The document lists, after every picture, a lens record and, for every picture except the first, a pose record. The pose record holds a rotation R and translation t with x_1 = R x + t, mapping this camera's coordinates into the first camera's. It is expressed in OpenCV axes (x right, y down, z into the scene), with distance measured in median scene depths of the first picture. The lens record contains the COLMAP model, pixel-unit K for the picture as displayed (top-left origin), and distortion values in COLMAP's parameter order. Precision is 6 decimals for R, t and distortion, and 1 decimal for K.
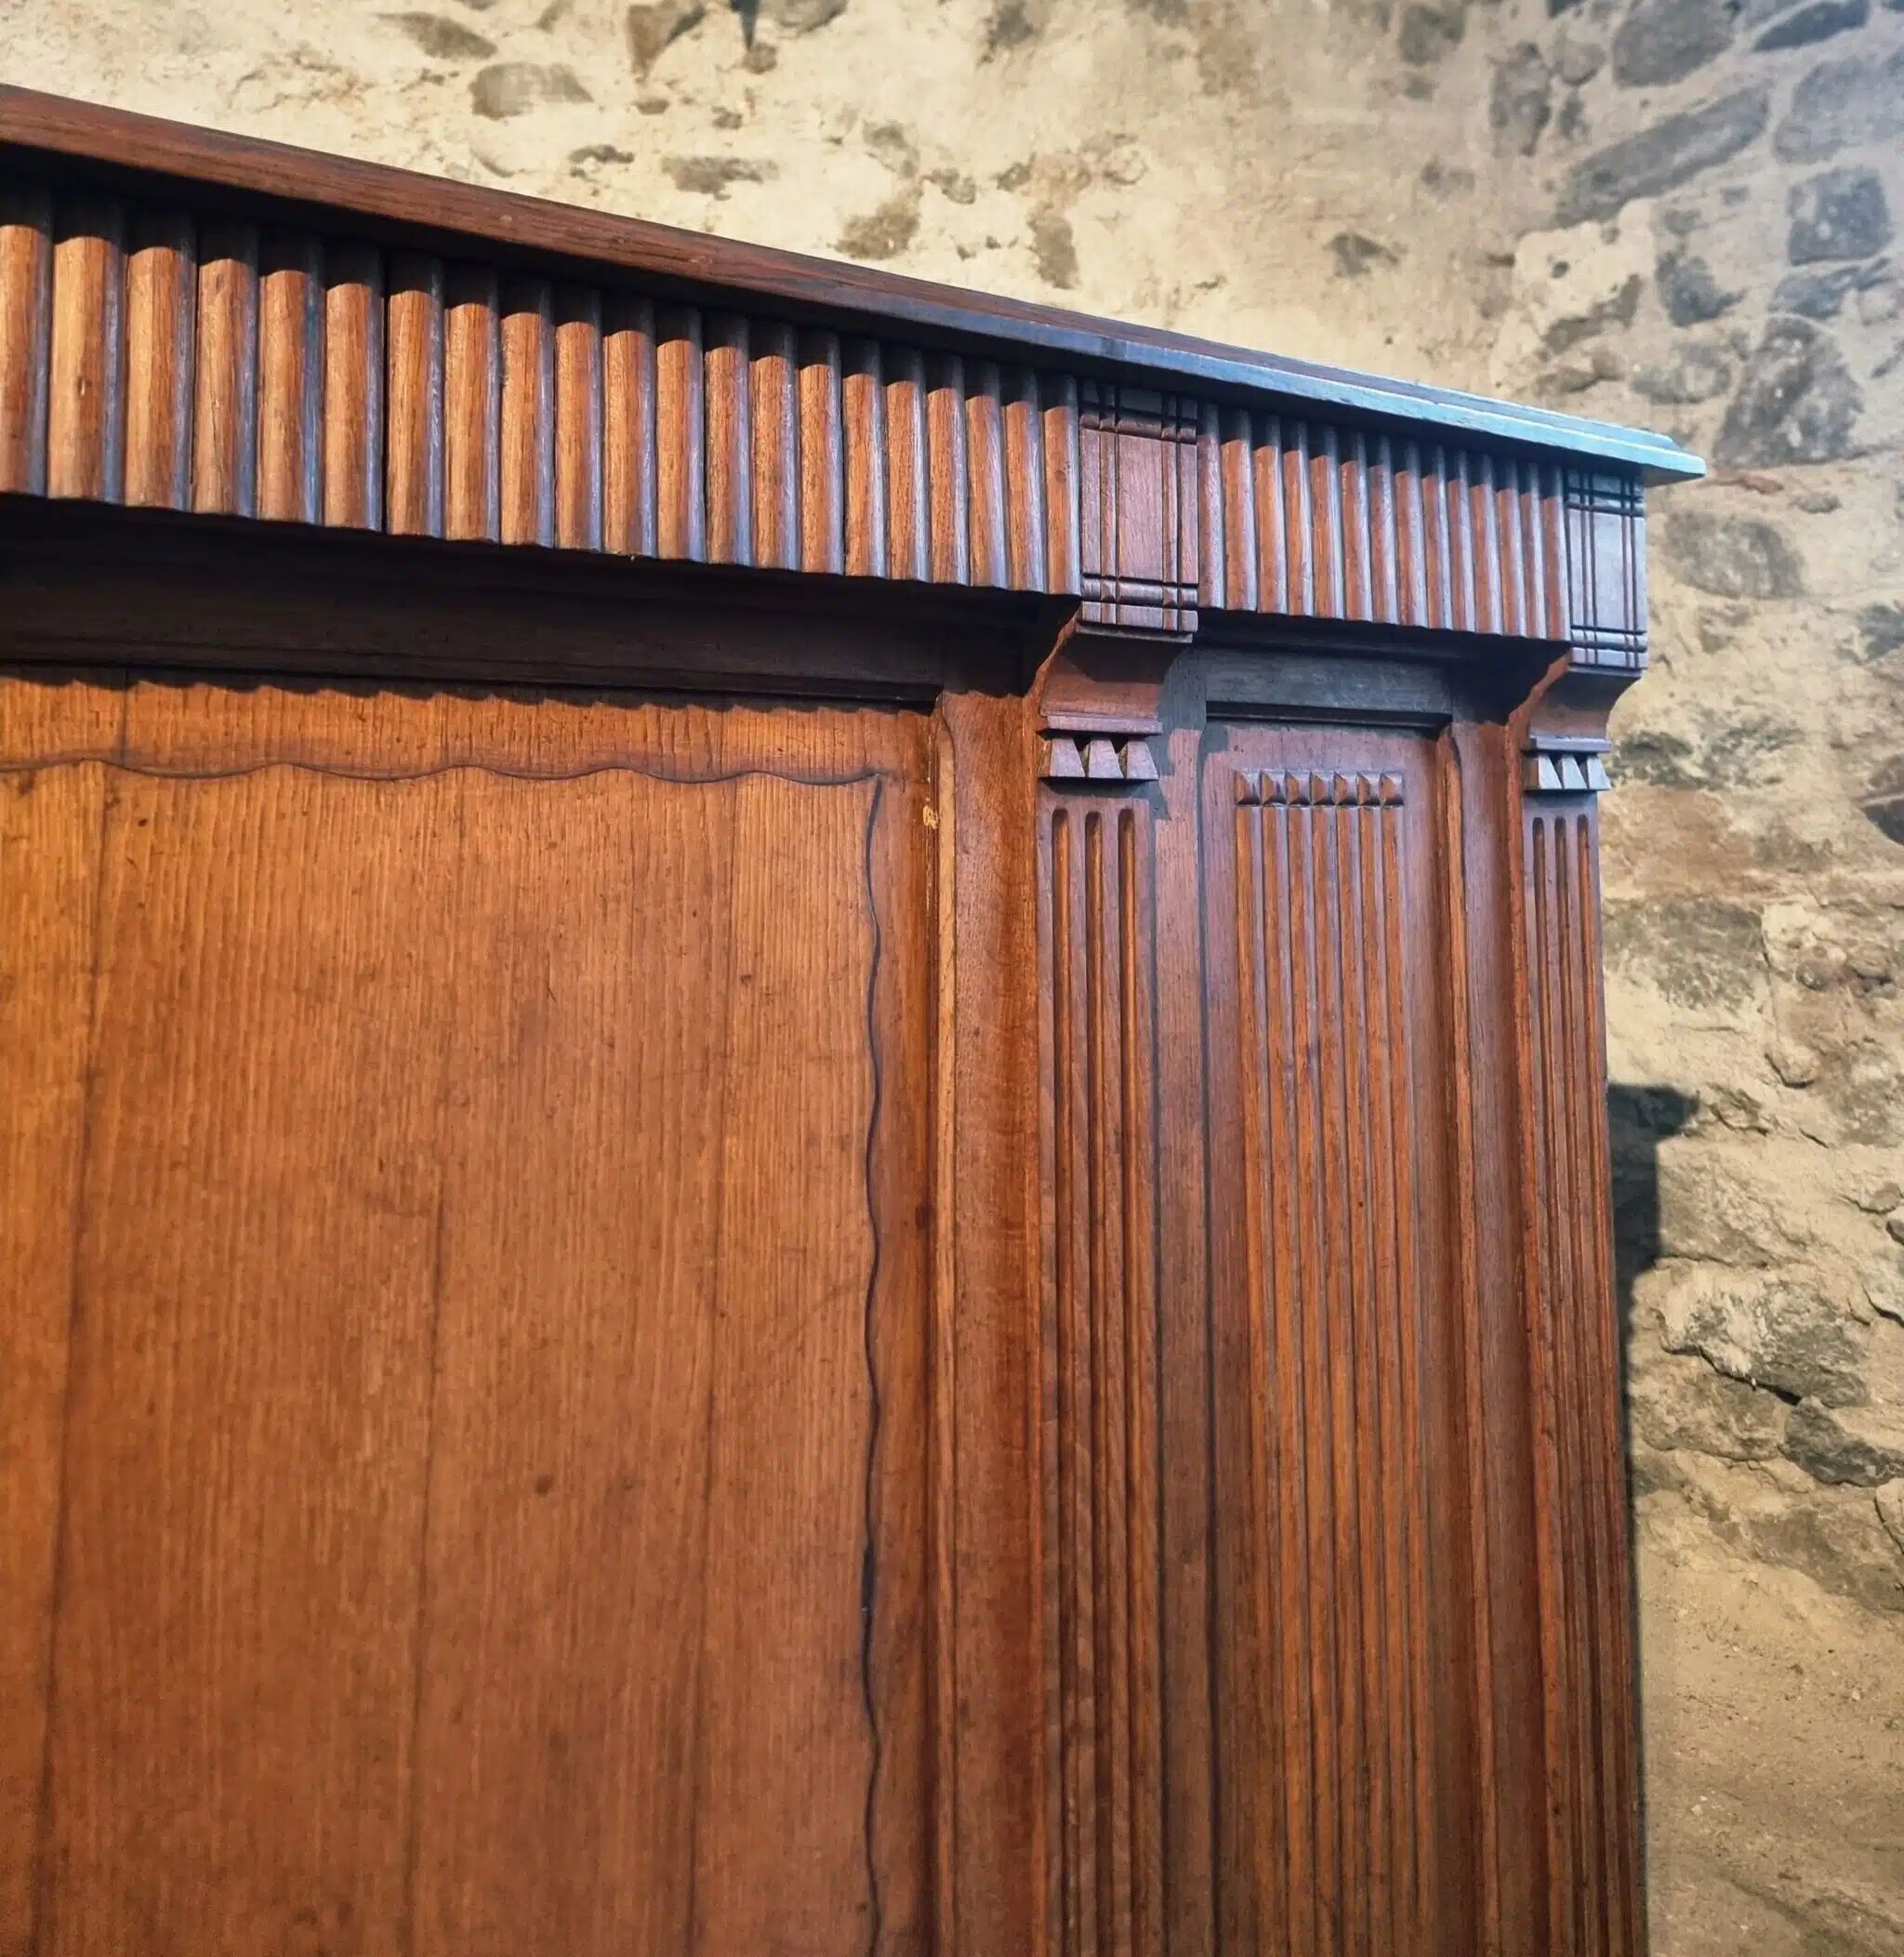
lens RADIAL K [[1774.8, 0, 949.2], [0, 1774.8, 681.1], [0, 0, 1]] dist [0.056633, -0.036814]
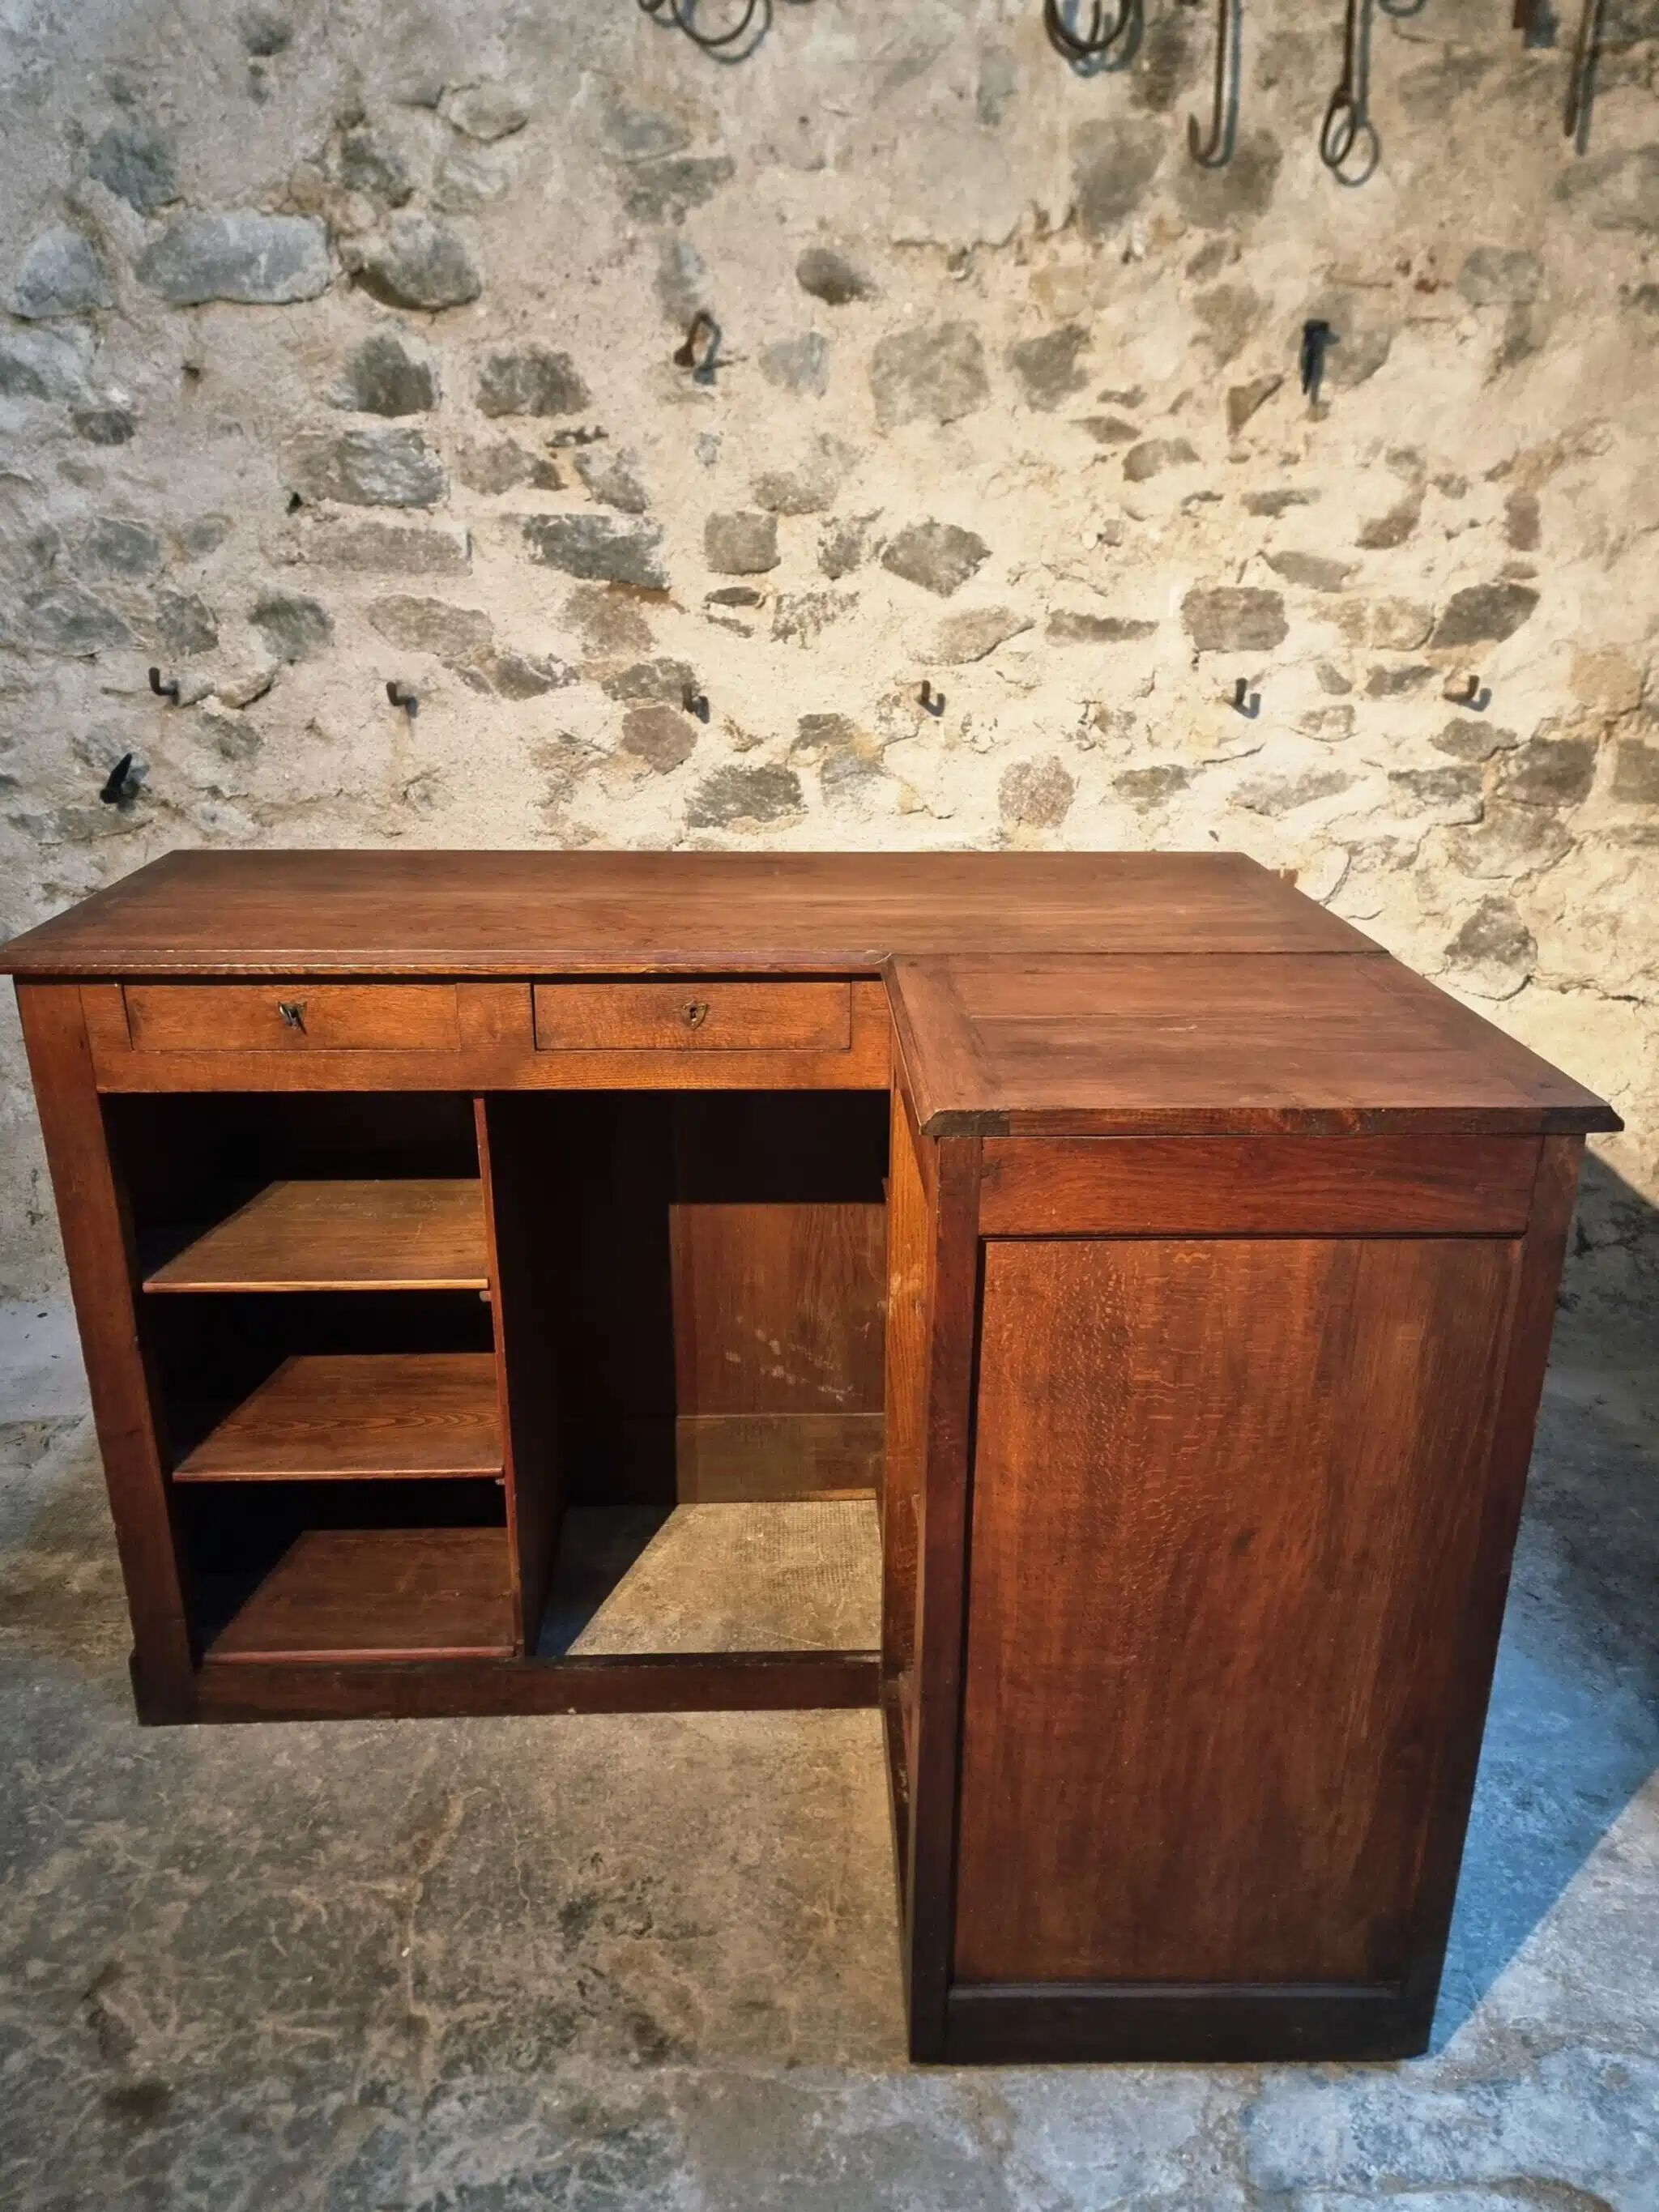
lens RADIAL K [[1567.9, 0, 820.4], [0, 1567.9, 1114.6], [0, 0, 1]] dist [0.062910, -0.060518]
pose [[0.918793, 0.149034, -0.365524, 0.083835], [0.020559, 0.906665, 0.421350, -0.385506], [0.394203, -0.394649, 0.829974, -0.485850]]
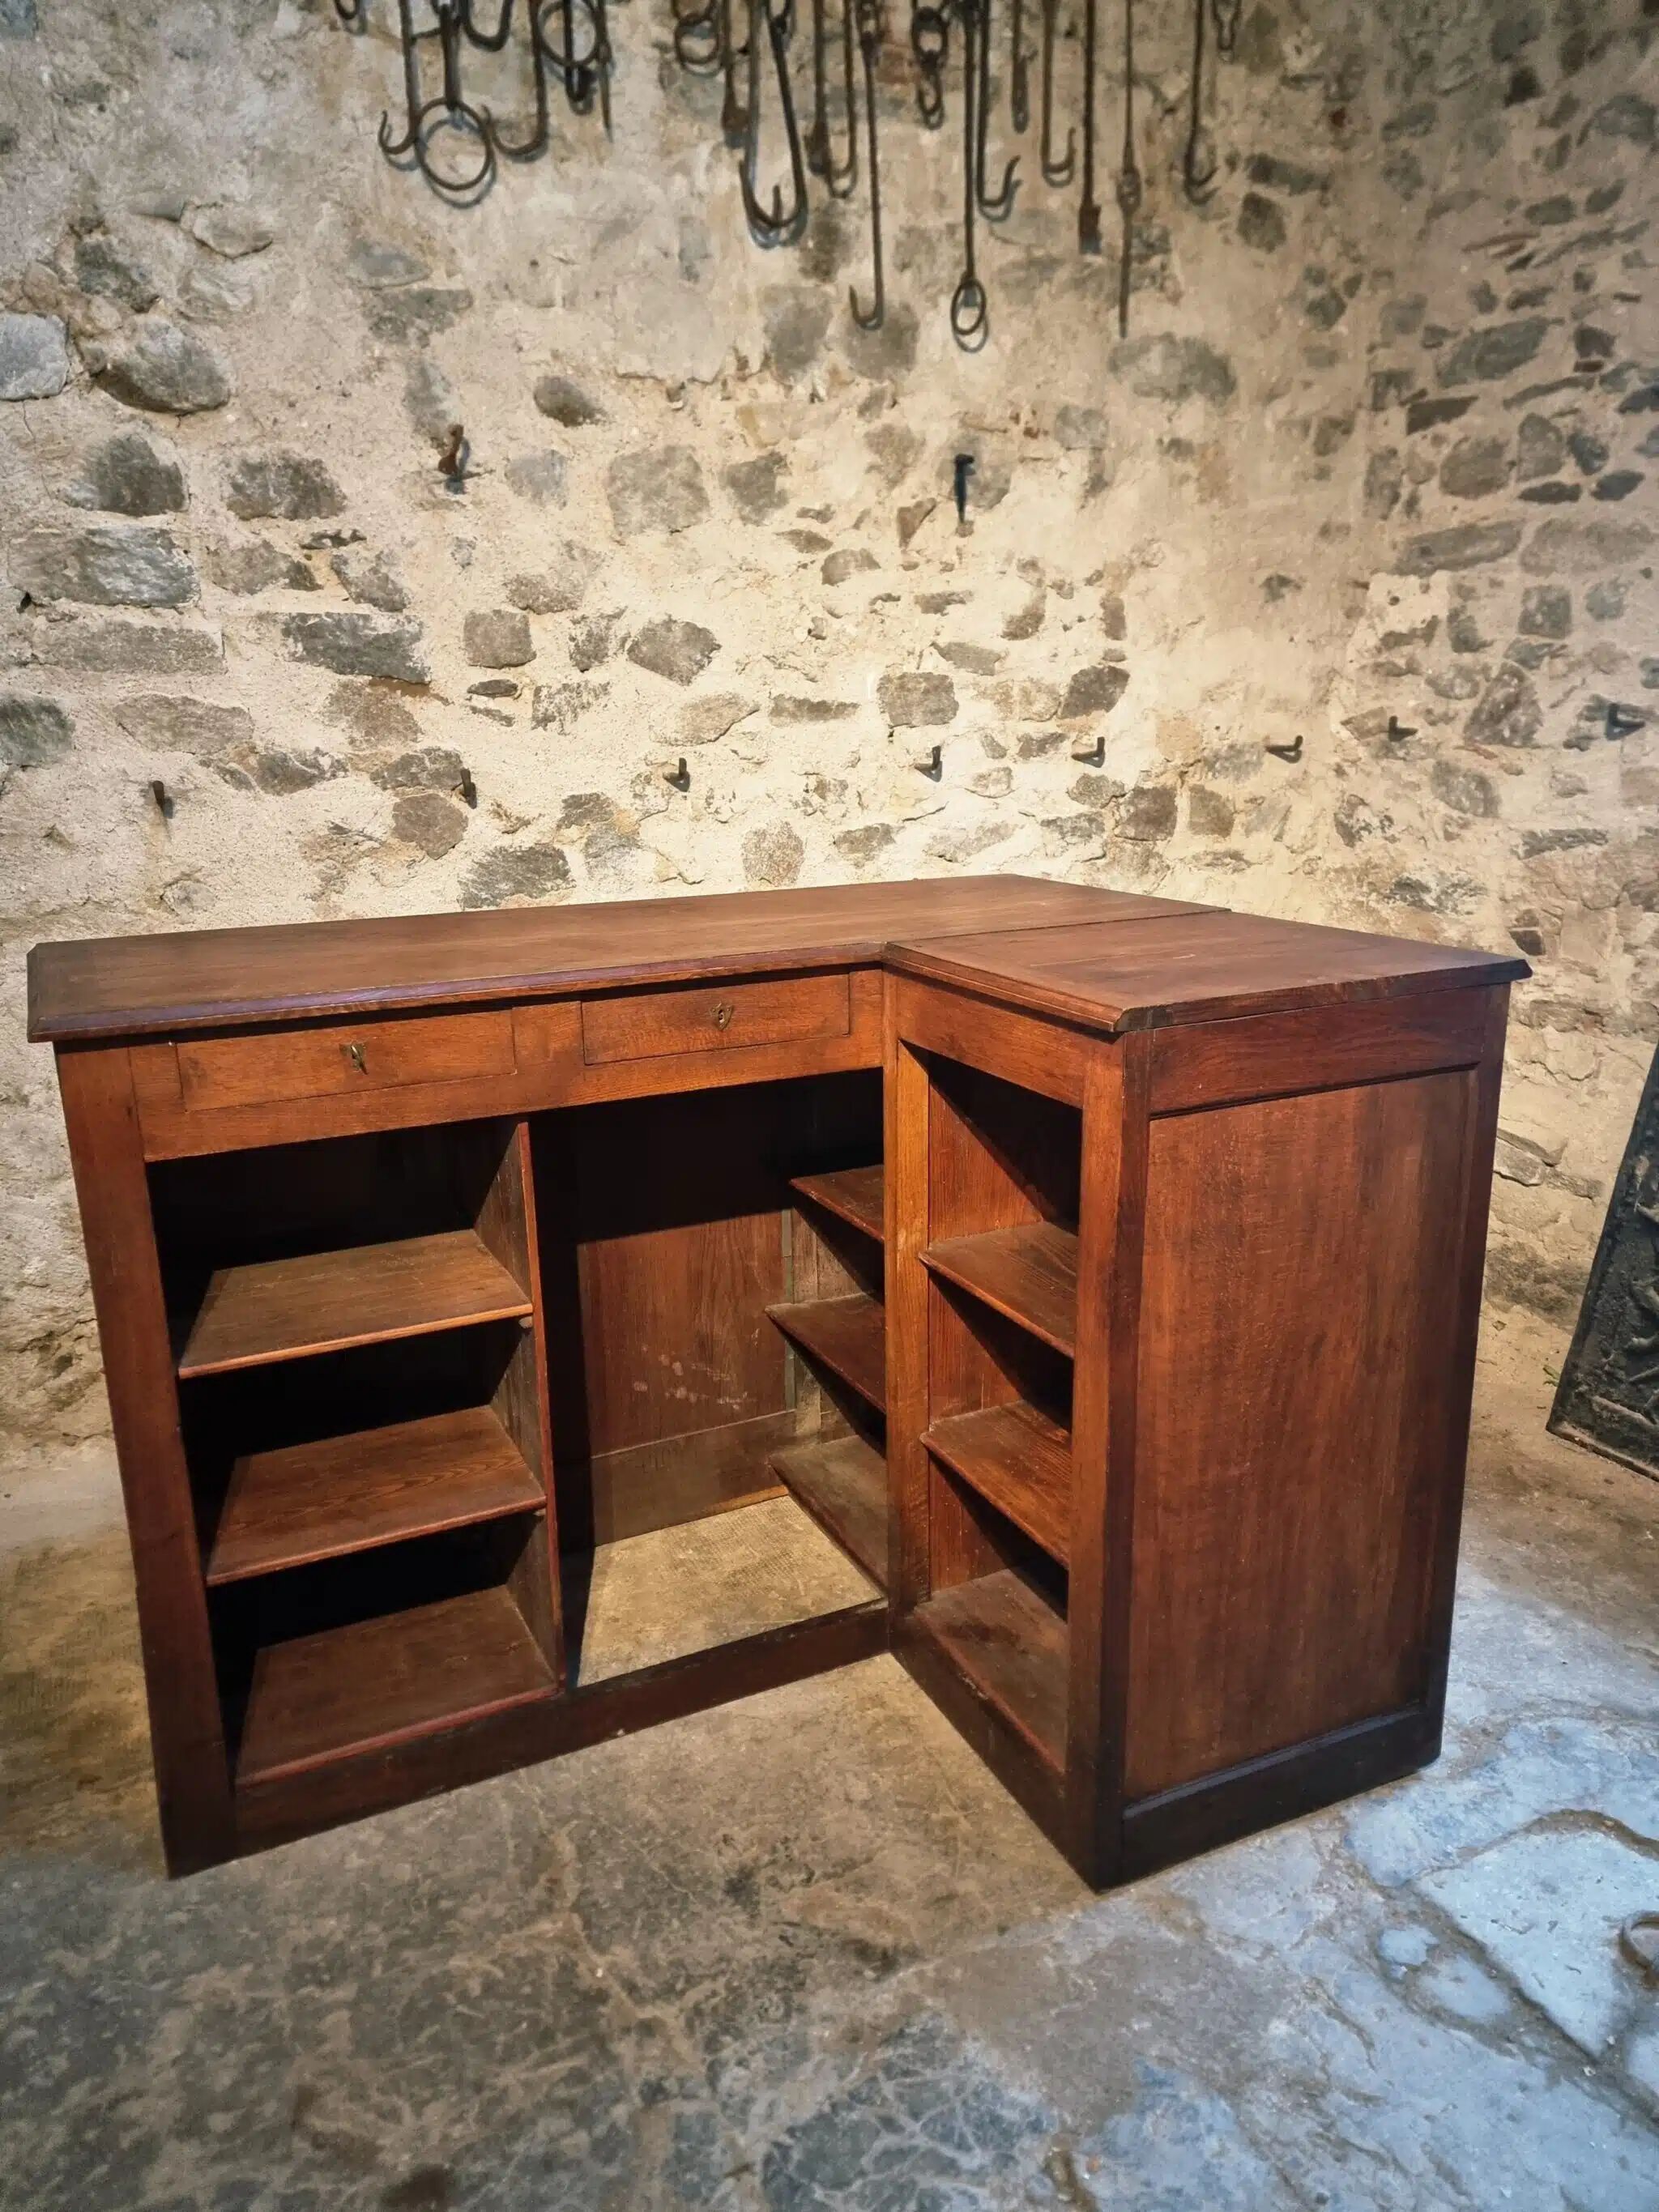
lens RADIAL K [[1526.5, 0, 806.2], [0, 1526.5, 1121.8], [0, 0, 1]] dist [0.071097, -0.067204]
pose [[0.999901, -0.013965, 0.001983, -0.280045], [0.012423, 0.938464, 0.345154, -0.327840], [-0.006681, -0.345096, 0.938544, -0.677963]]
